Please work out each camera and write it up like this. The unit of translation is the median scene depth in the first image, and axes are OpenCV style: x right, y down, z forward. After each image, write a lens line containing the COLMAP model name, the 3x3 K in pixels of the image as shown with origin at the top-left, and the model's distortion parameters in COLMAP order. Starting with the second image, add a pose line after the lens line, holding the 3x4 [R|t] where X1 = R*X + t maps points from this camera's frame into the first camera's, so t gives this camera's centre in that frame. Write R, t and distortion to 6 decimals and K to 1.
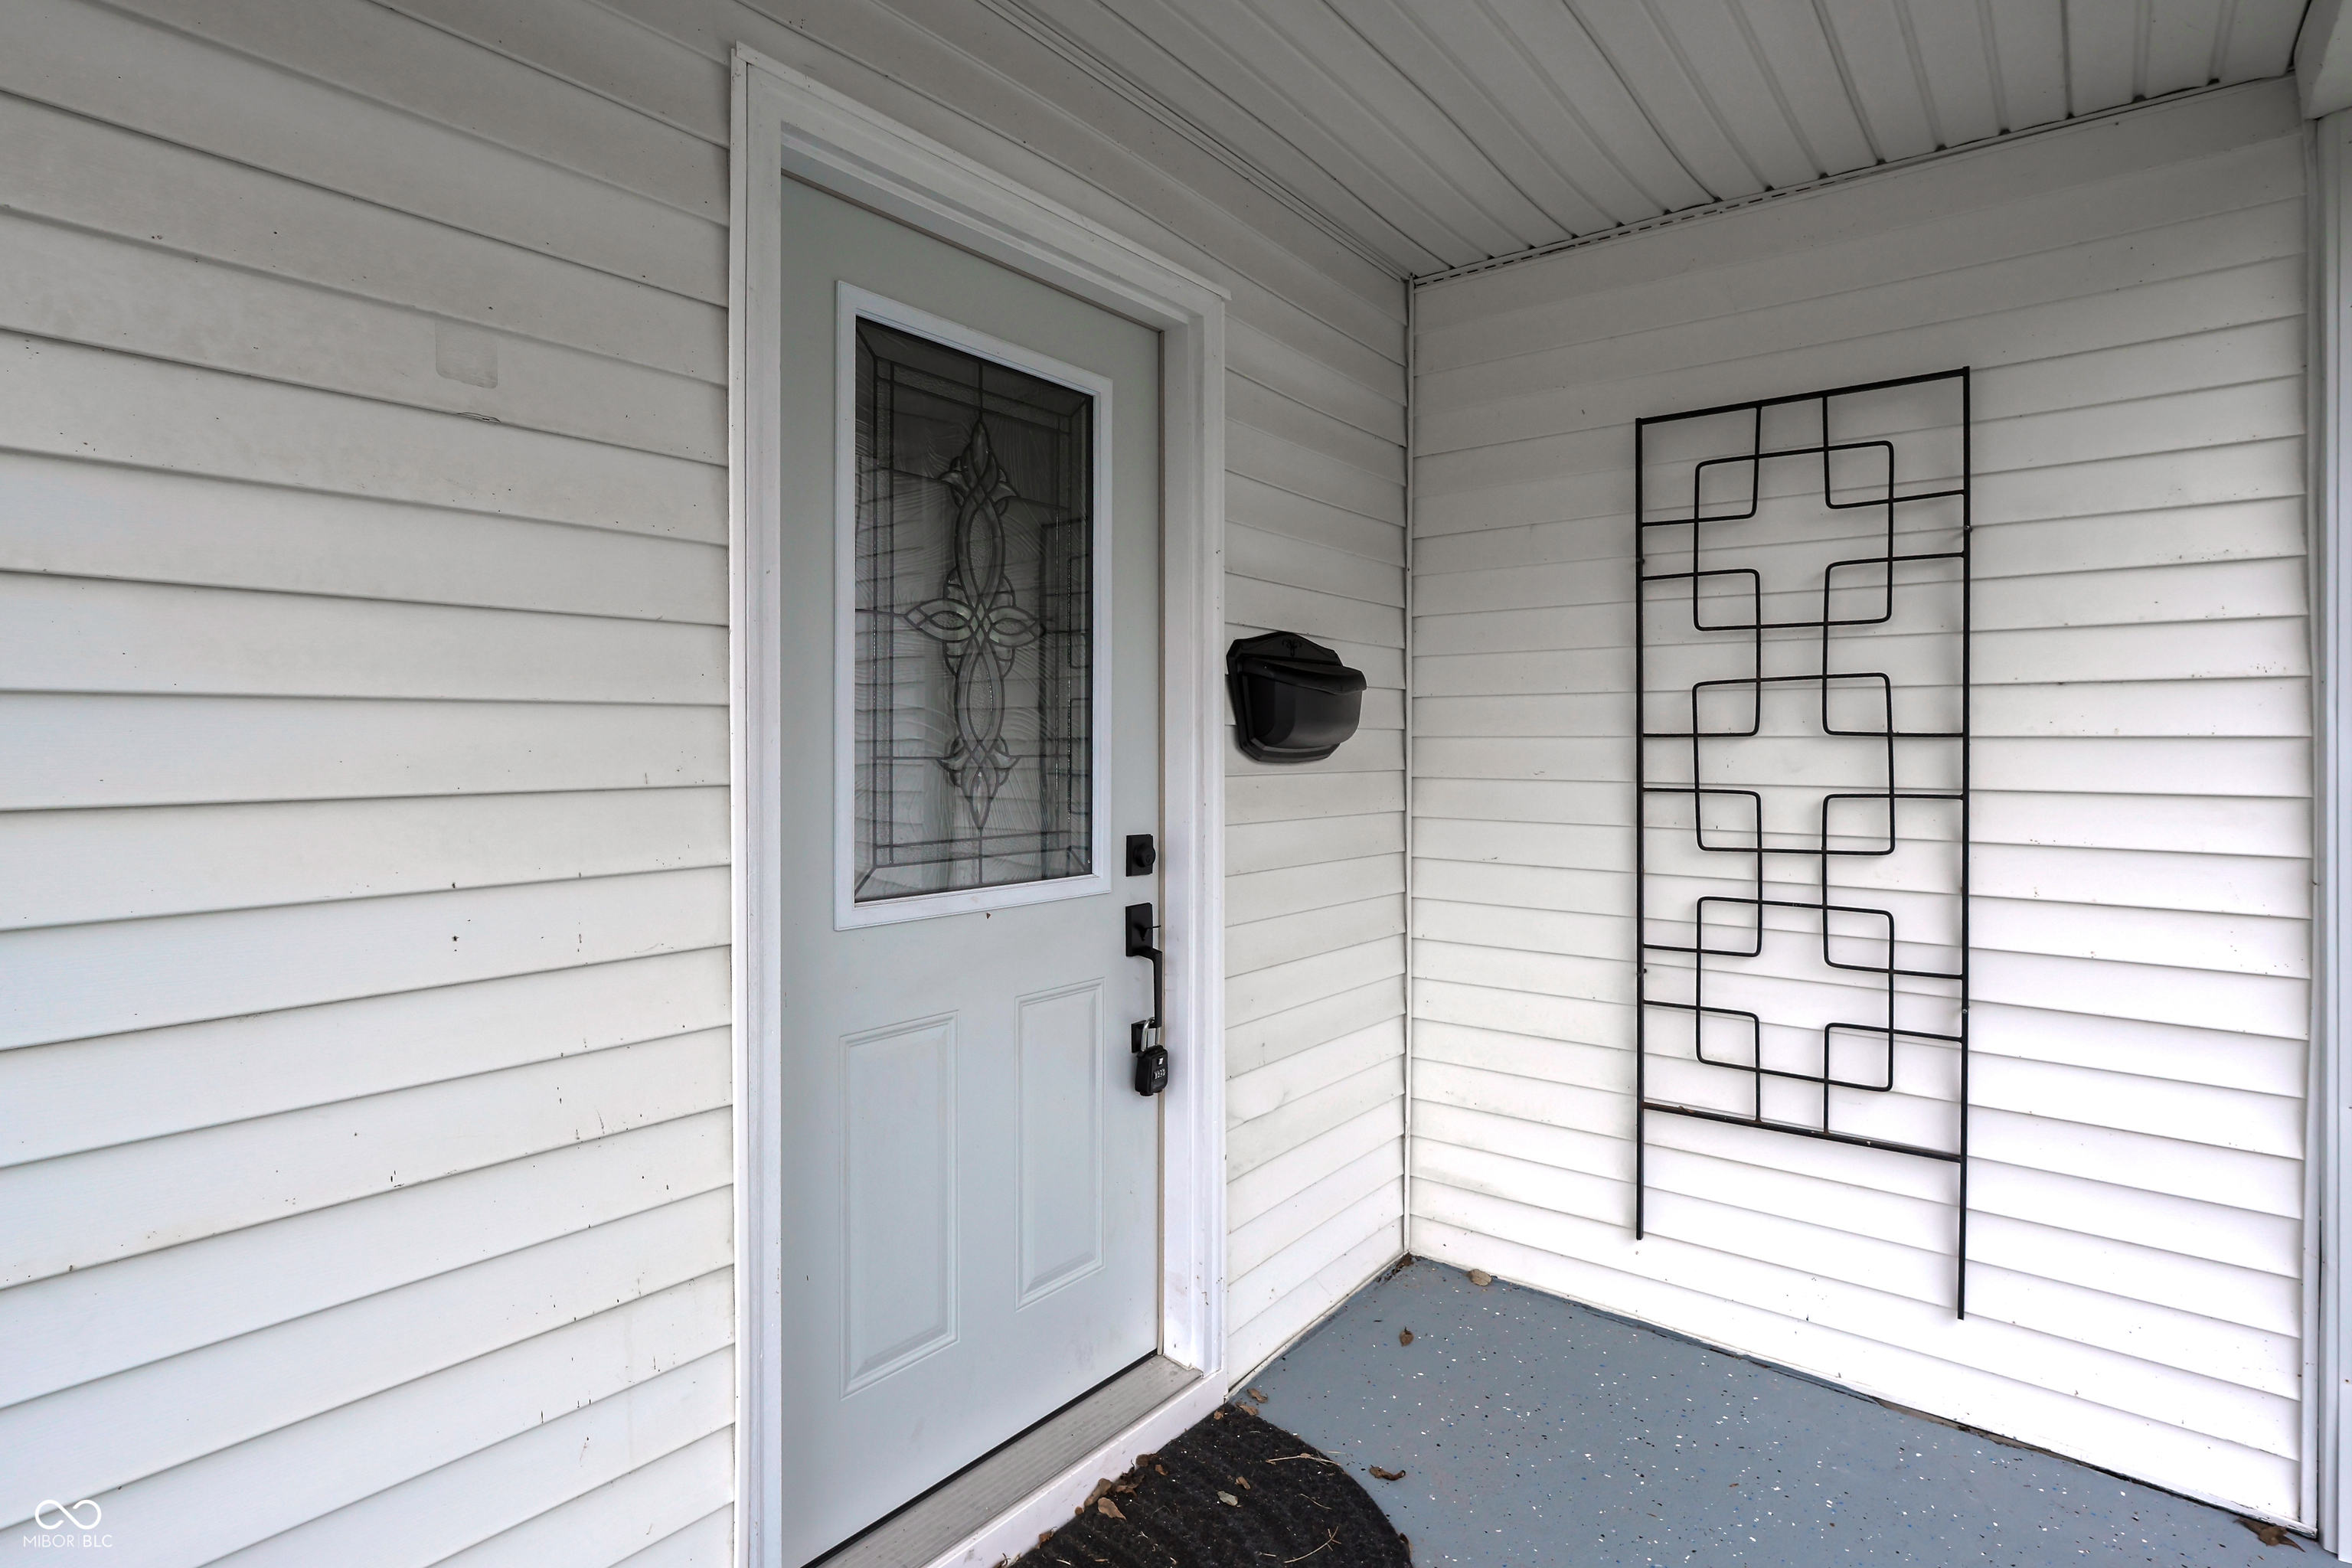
lens RADIAL K [[1166.7, 0, 1137.6], [0, 1166.7, 749.3], [0, 0, 1]] dist [-0.002827, -0.000234]
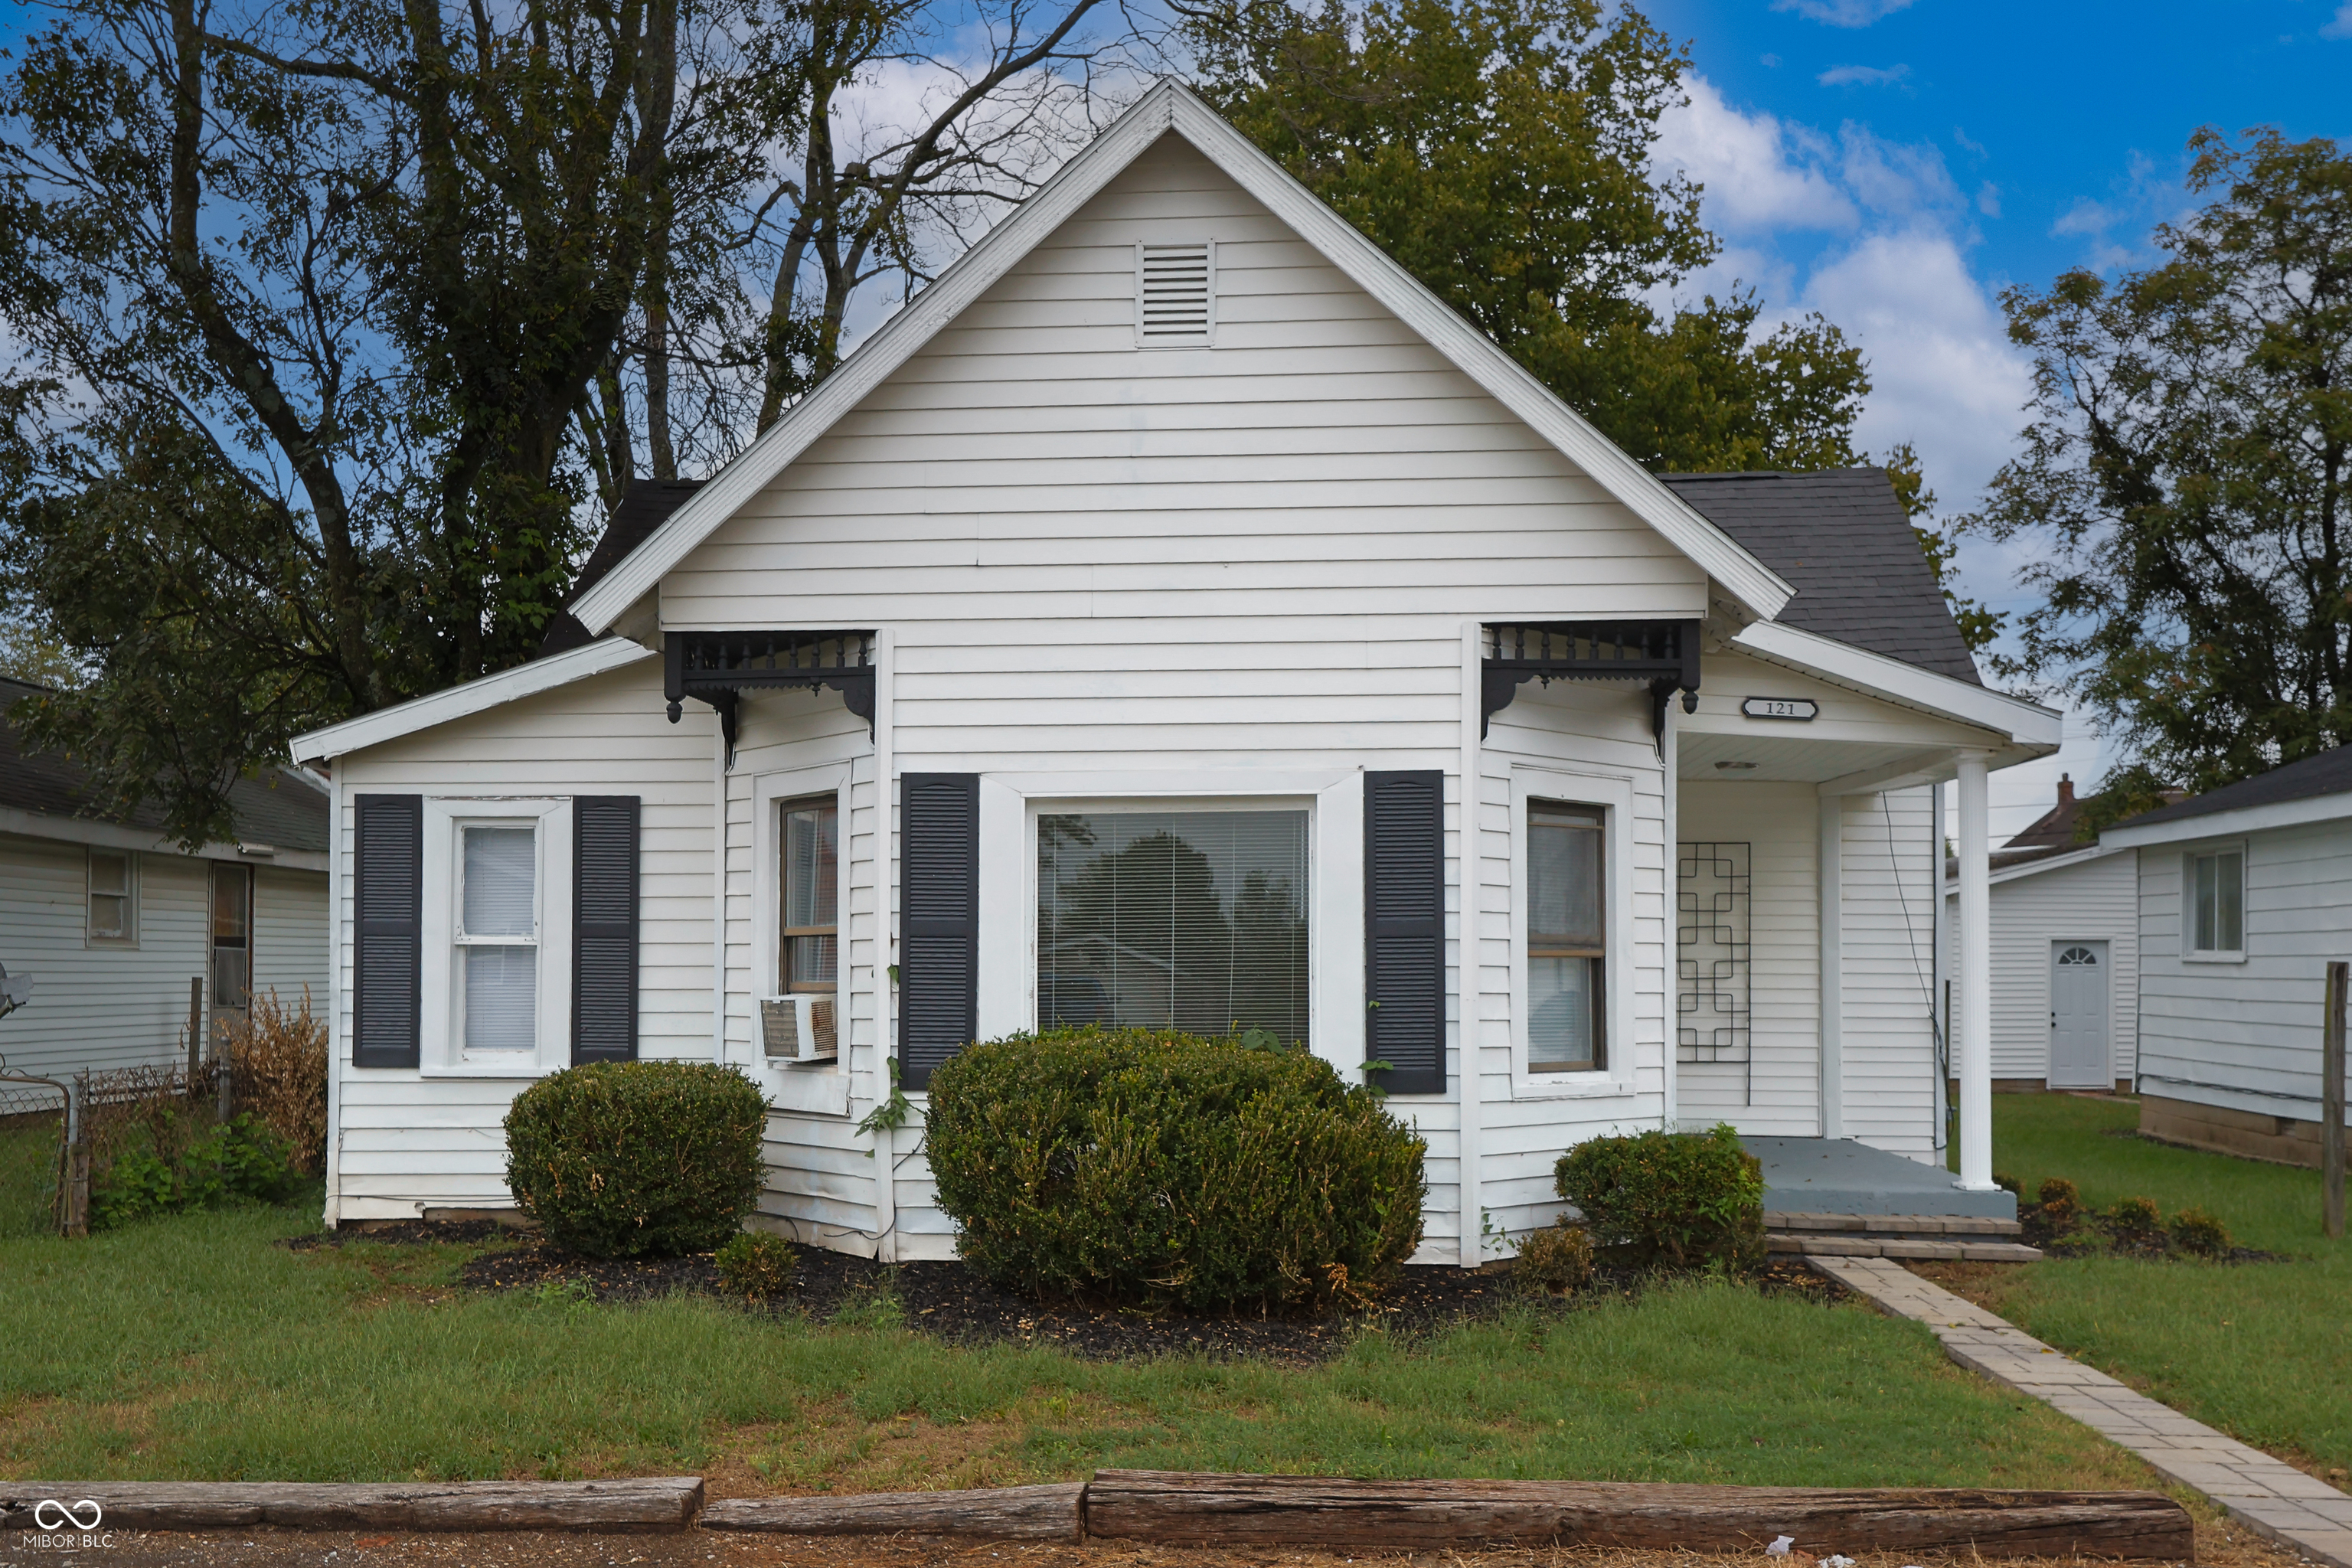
lens RADIAL K [[2034.6, 0, 1161.1], [0, 2034.6, 925.5], [0, 0, 1]] dist [0.011247, 0.006676]
pose [[0.808569, 0.012759, 0.588263, -4.136467], [0.000316, 0.999755, -0.022119, 0.064480], [-0.588402, 0.018070, 0.808367, -2.800861]]
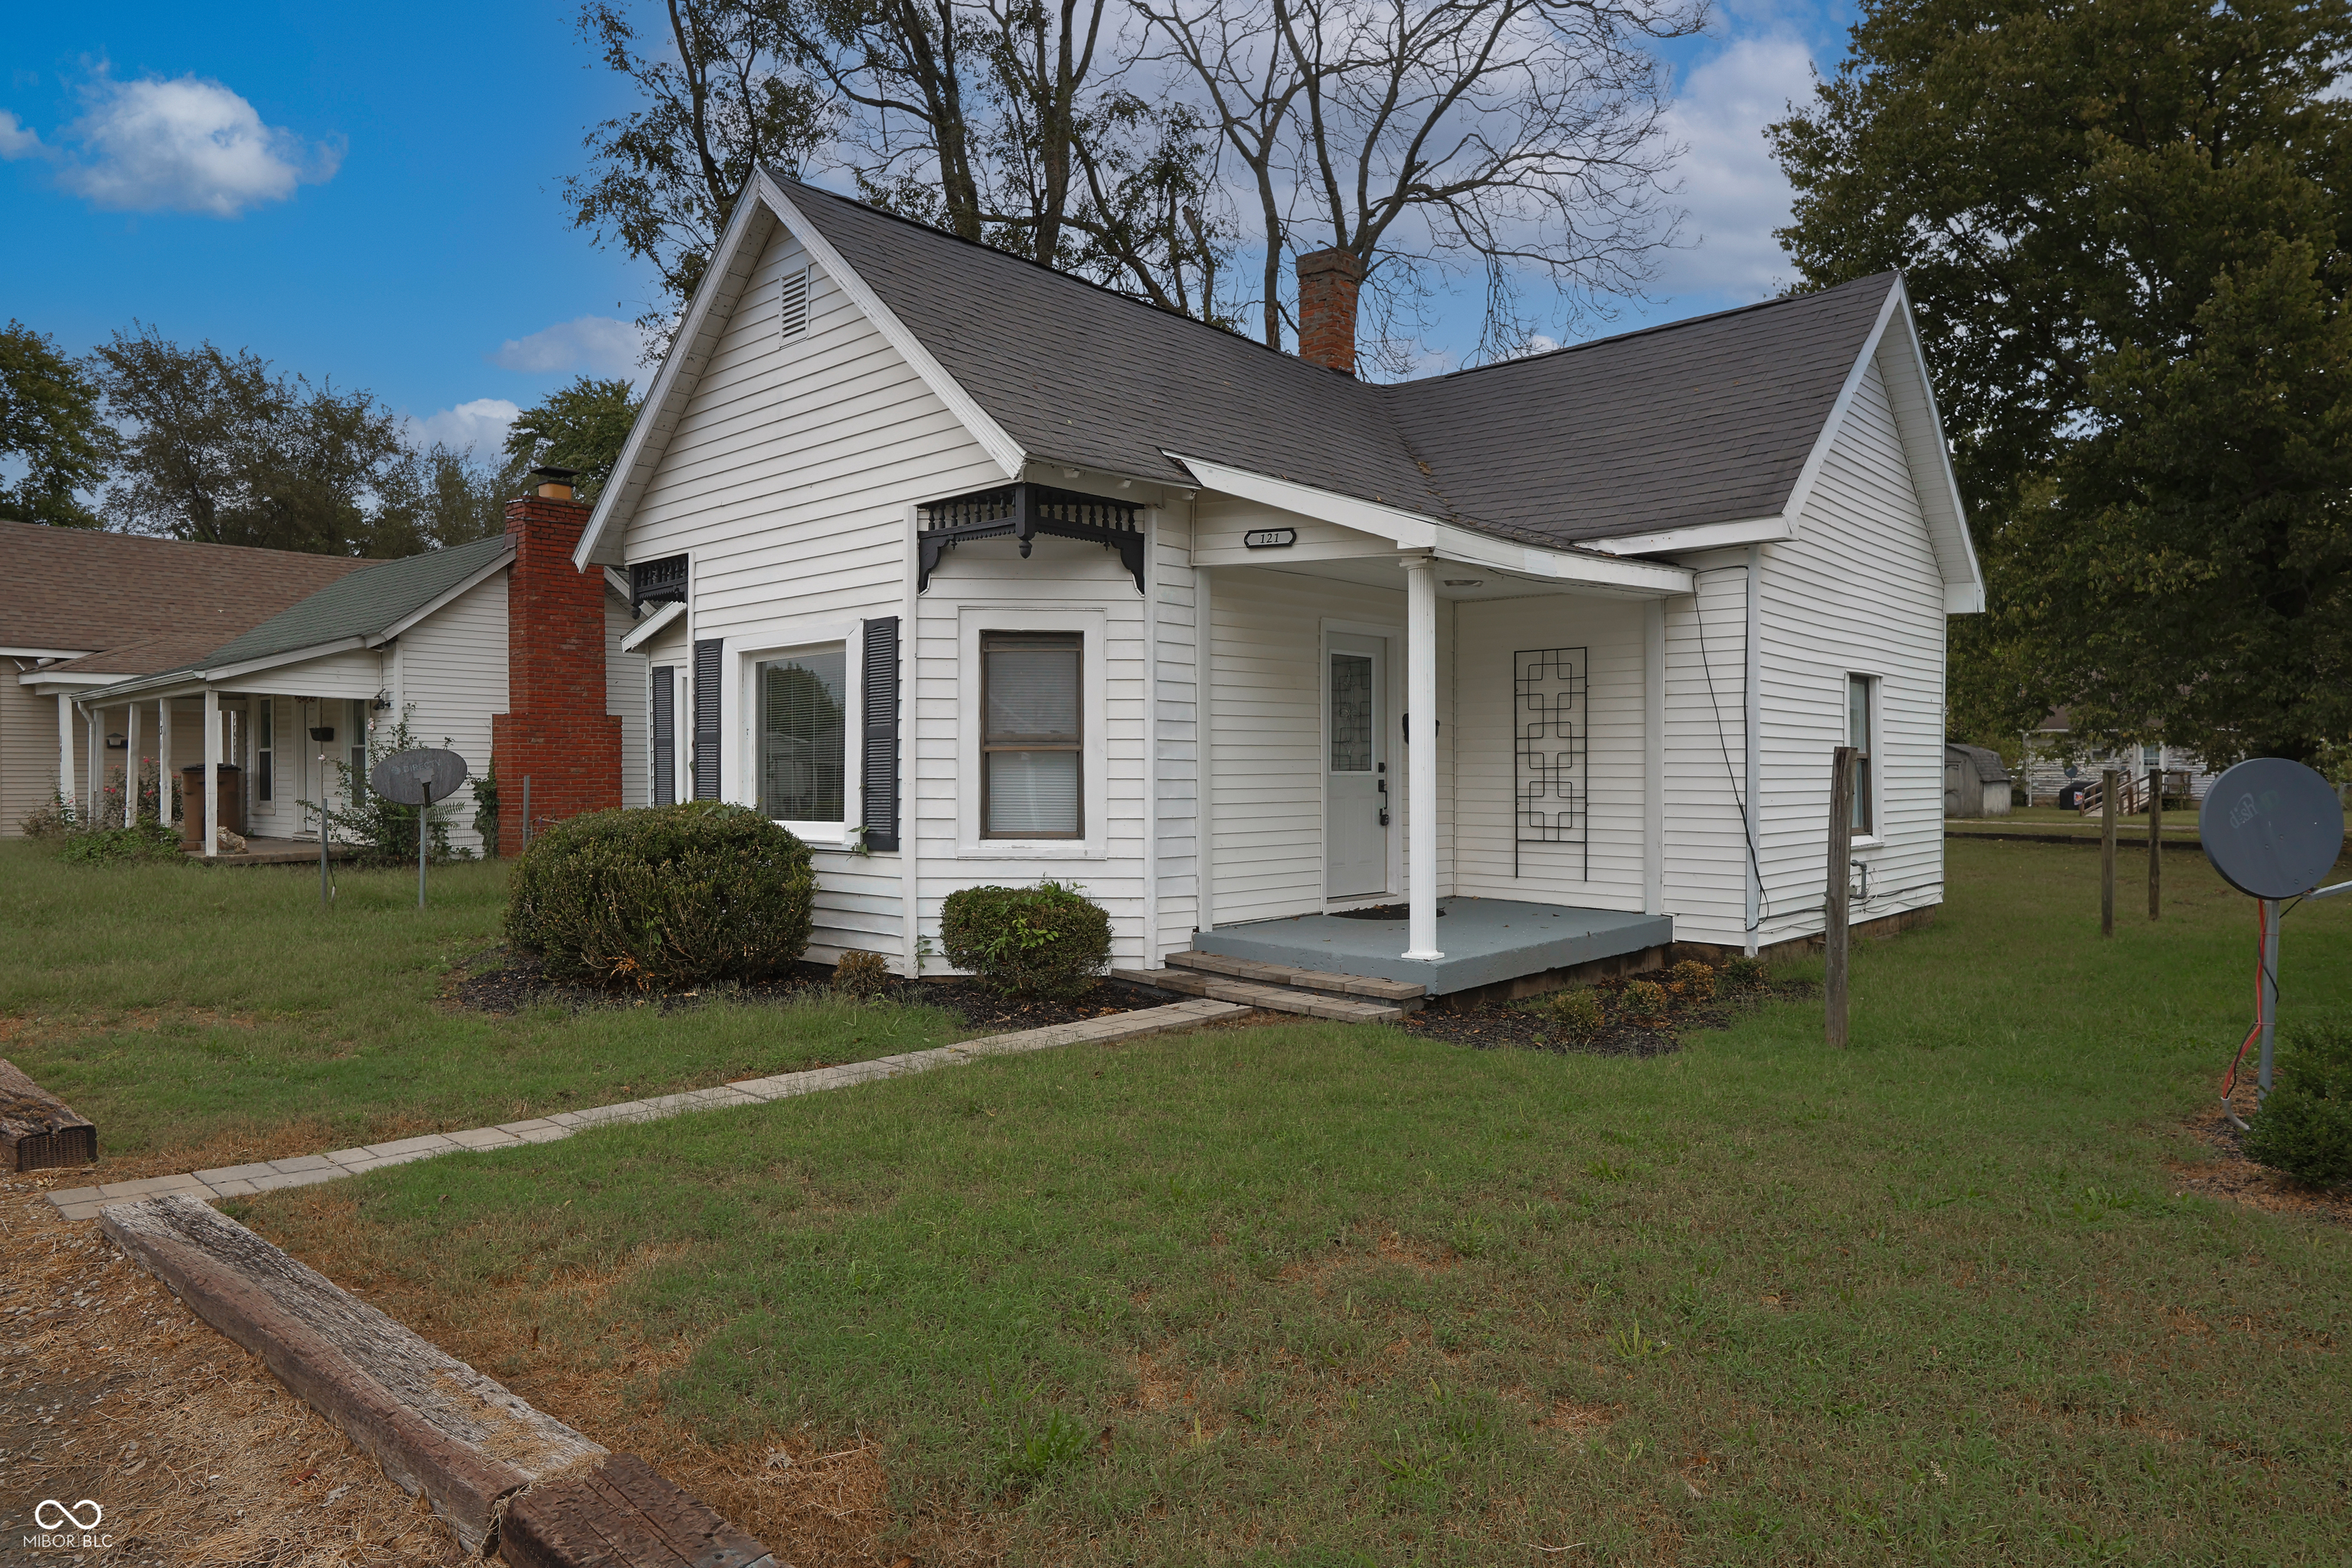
lens RADIAL K [[1408.4, 0, 1184.9], [0, 1408.4, 779.7], [0, 0, 1]] dist [-0.005770, -0.000718]
pose [[0.999029, -0.003461, -0.043921, -0.433518], [0.003806, 0.999963, 0.007772, 0.084770], [0.043893, -0.007932, 0.999005, -3.659226]]
